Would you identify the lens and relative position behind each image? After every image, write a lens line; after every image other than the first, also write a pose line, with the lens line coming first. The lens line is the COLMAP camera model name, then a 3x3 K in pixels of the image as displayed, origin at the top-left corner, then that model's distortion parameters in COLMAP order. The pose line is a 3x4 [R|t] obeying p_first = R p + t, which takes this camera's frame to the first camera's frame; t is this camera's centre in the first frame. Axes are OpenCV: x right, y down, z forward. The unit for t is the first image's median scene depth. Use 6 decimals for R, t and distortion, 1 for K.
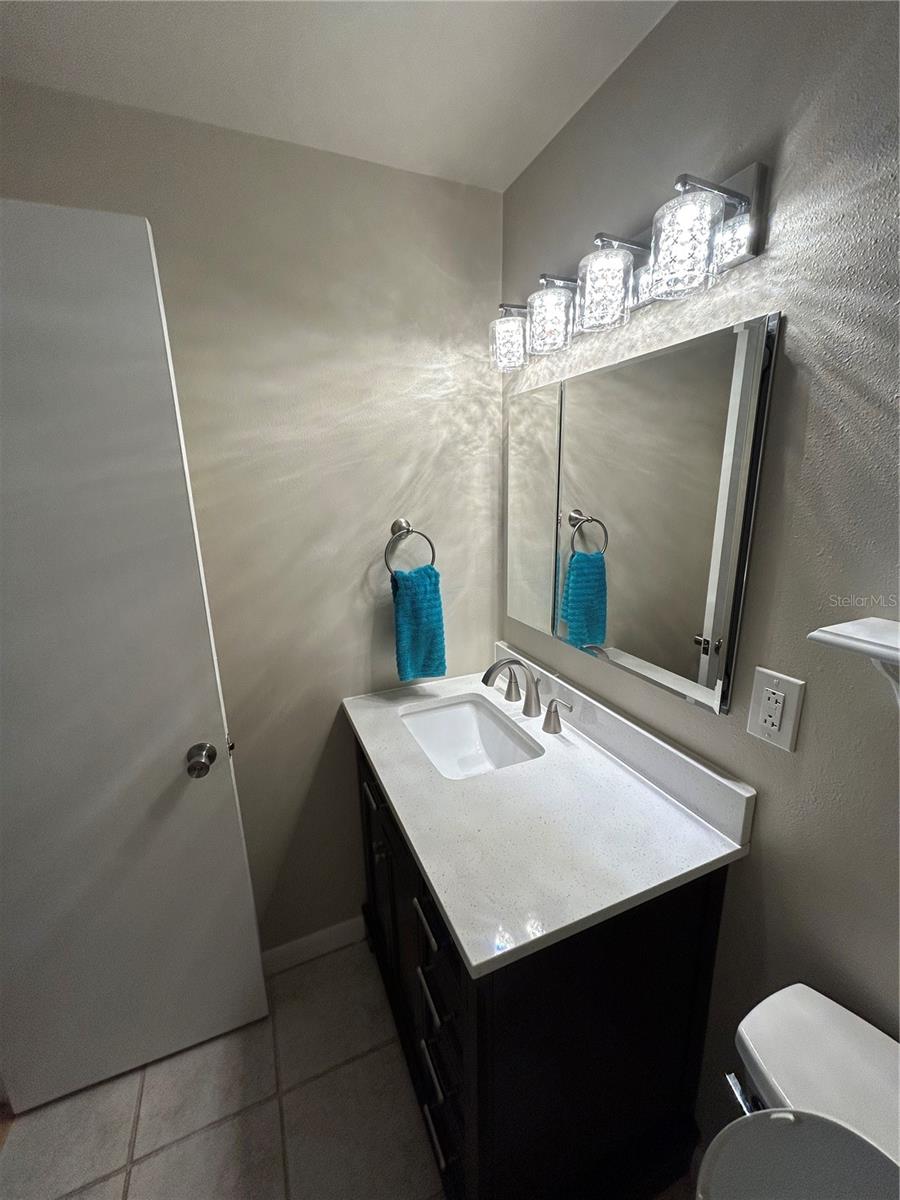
lens RADIAL K [[481.4, 0, 451.0], [0, 481.4, 600.0], [0, 0, 1]] dist [-0.000128, -0.000015]
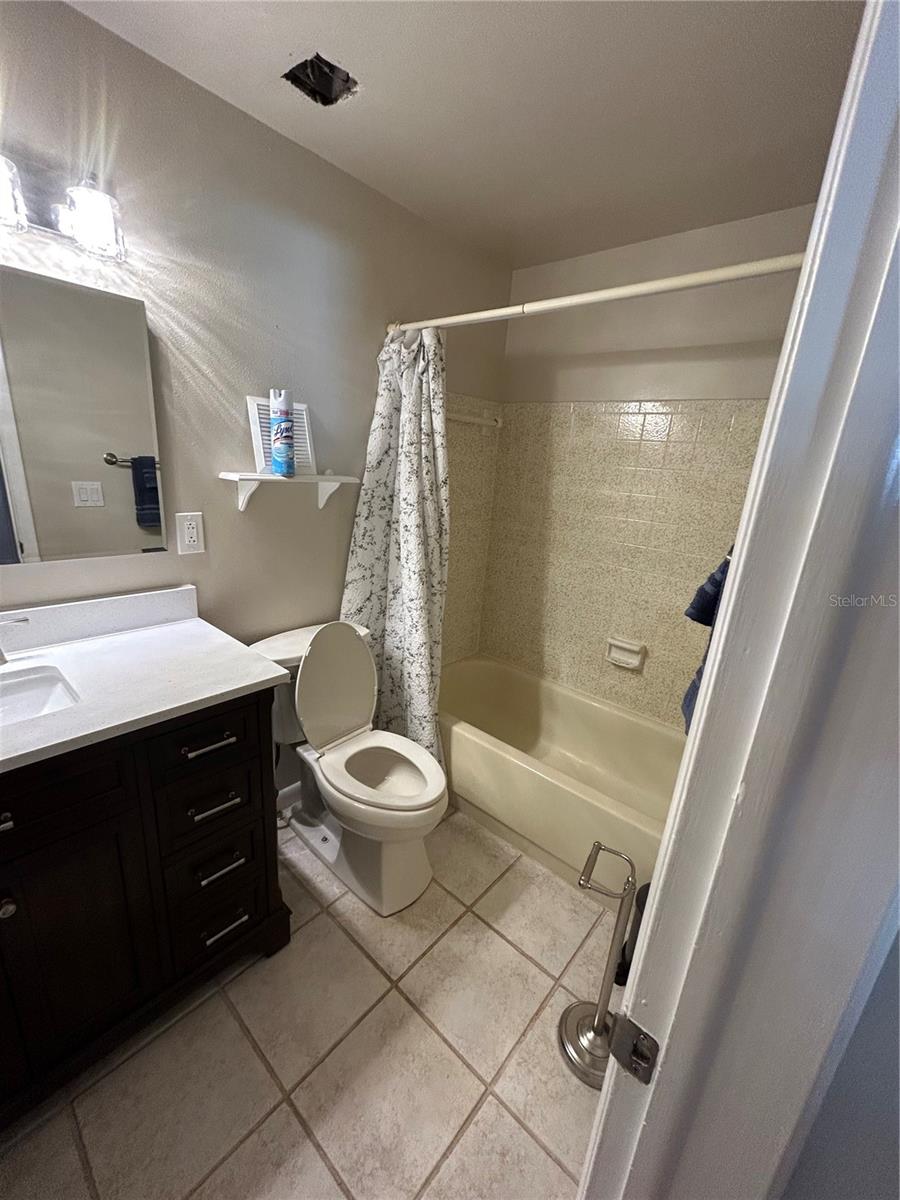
lens RADIAL K [[481.4, 0, 450.4], [0, 481.4, 601.2], [0, 0, 1]] dist [-0.000128, -0.000015]
pose [[-0.422390, -0.268966, 0.865589, -1.645062], [0.151951, 0.920434, 0.360157, -0.057014], [-0.893587, 0.283654, -0.347913, 0.946977]]
